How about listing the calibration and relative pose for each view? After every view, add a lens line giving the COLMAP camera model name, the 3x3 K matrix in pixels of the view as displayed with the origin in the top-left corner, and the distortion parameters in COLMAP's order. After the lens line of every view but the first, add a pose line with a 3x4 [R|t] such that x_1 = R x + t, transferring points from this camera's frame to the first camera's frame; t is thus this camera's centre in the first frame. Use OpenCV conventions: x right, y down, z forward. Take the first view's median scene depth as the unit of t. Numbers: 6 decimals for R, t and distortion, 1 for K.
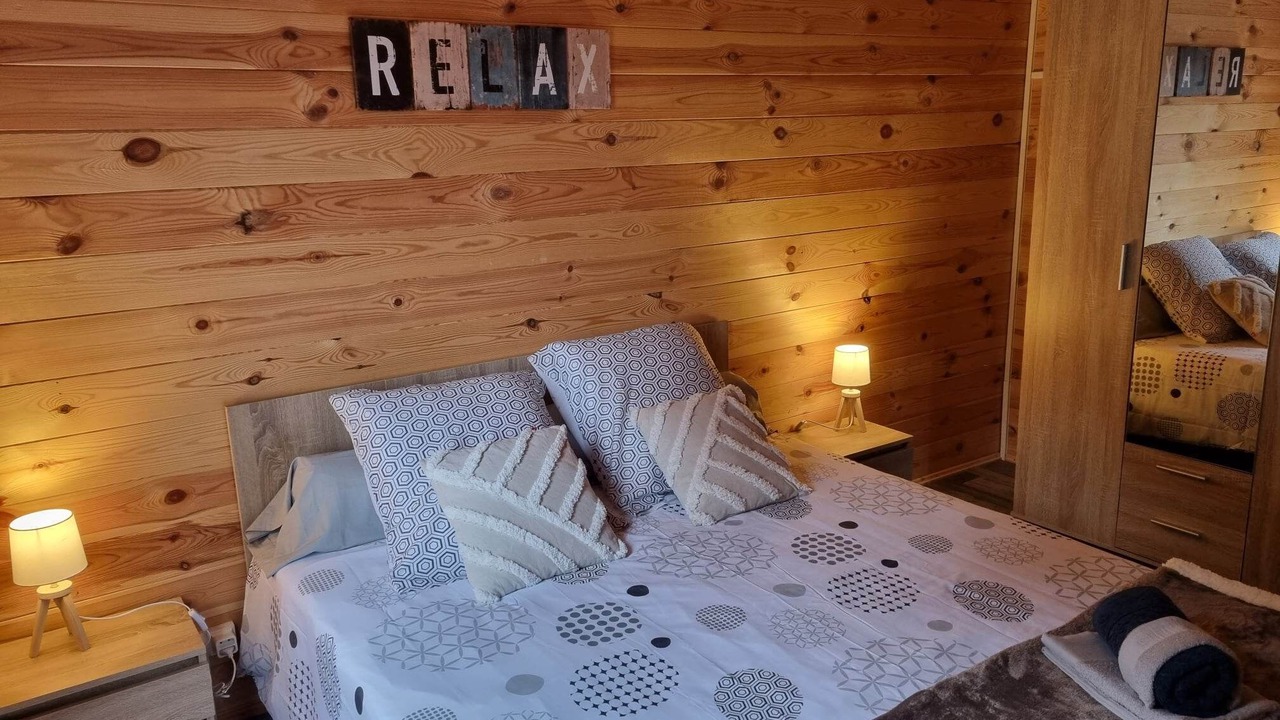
lens RADIAL K [[950.8, 0, 665.1], [0, 950.8, 342.0], [0, 0, 1]] dist [0.042220, -0.009688]
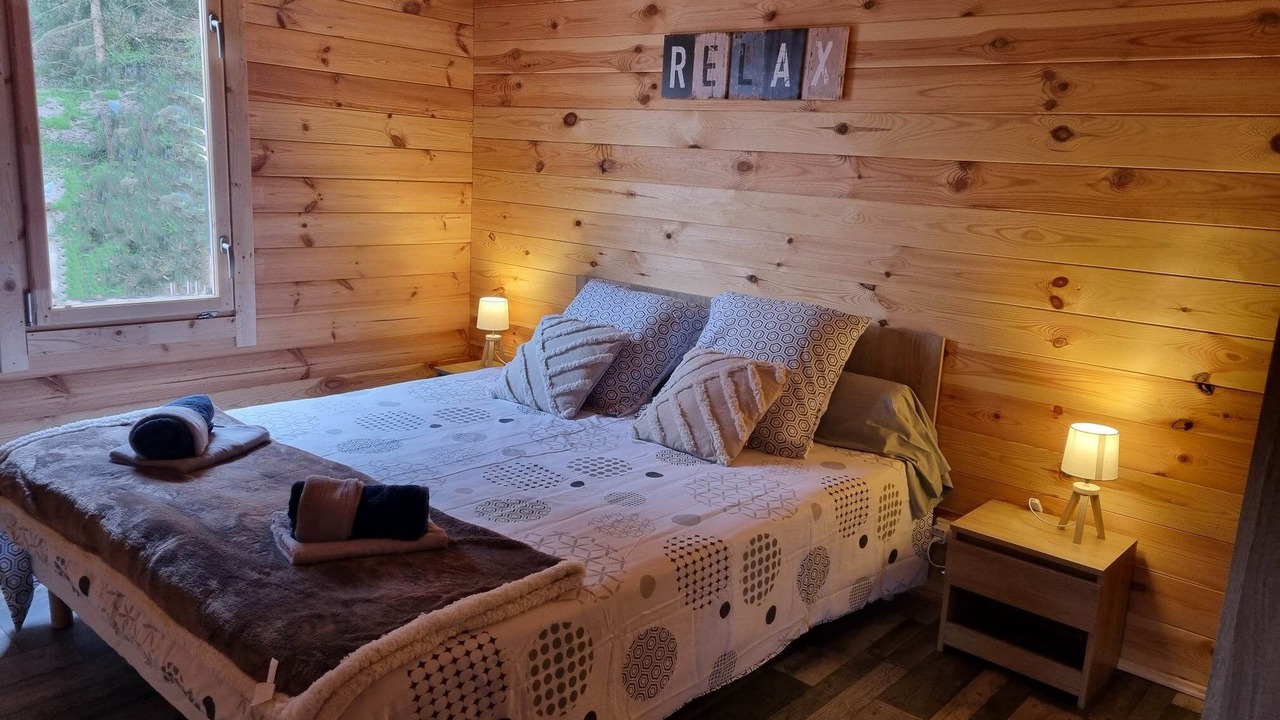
lens RADIAL K [[950.8, 0, 665.1], [0, 950.8, 342.0], [0, 0, 1]] dist [0.042220, -0.009688]
pose [[0.255733, 0.220918, -0.941167, 1.006000], [-0.277782, 0.949277, 0.147343, -0.092754], [0.925979, 0.223759, 0.304129, 0.573425]]
